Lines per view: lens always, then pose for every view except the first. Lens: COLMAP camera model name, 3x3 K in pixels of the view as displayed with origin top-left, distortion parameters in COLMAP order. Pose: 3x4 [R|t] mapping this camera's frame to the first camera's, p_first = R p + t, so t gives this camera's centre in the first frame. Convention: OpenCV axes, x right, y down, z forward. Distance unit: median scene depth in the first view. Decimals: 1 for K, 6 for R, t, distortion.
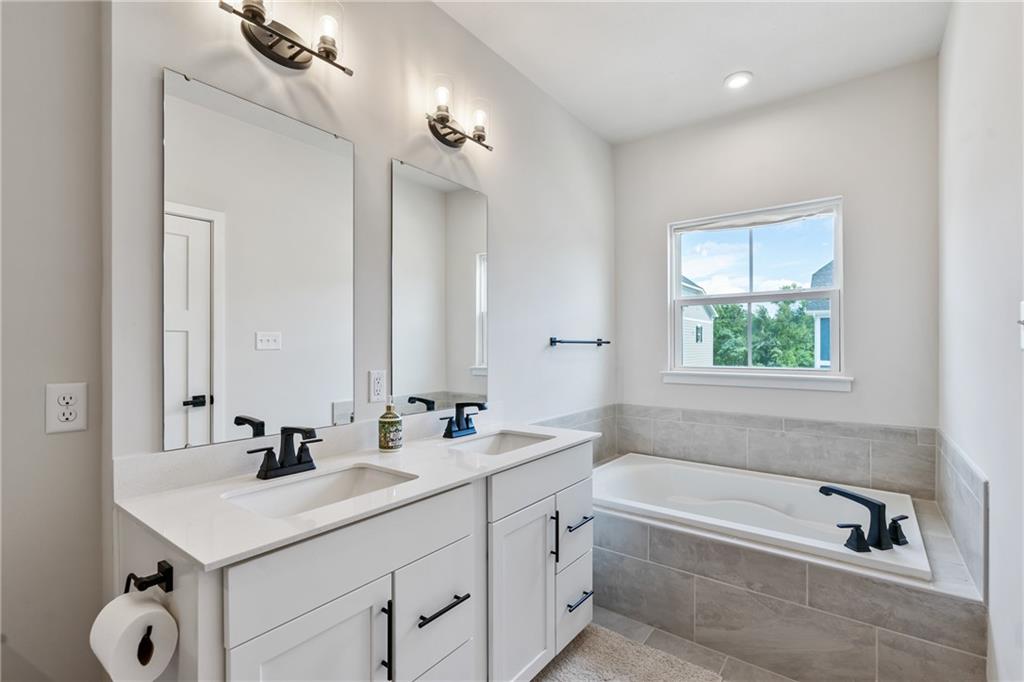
lens RADIAL K [[469.4, 0, 508.9], [0, 469.4, 345.8], [0, 0, 1]] dist [0.000920, 0.000057]
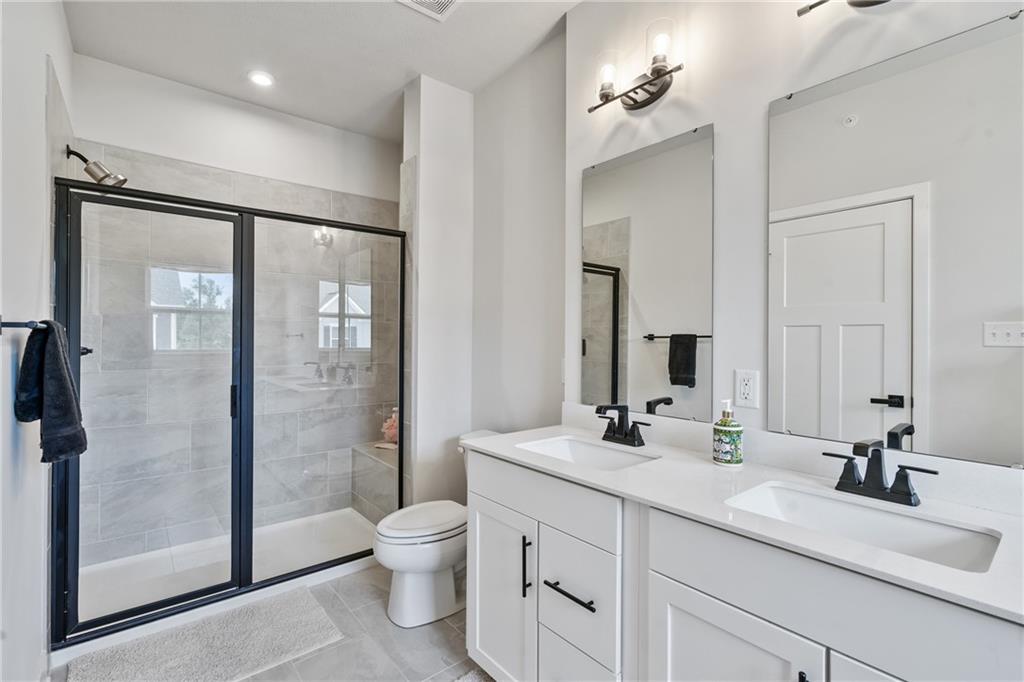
lens RADIAL K [[469.4, 0, 509.2], [0, 469.4, 337.5], [0, 0, 1]] dist [0.000920, 0.000057]
pose [[-0.236559, -0.002167, -0.971615, 0.545489], [-0.002229, 0.999996, -0.001688, -0.002856], [0.971615, 0.001766, -0.236563, 0.673916]]
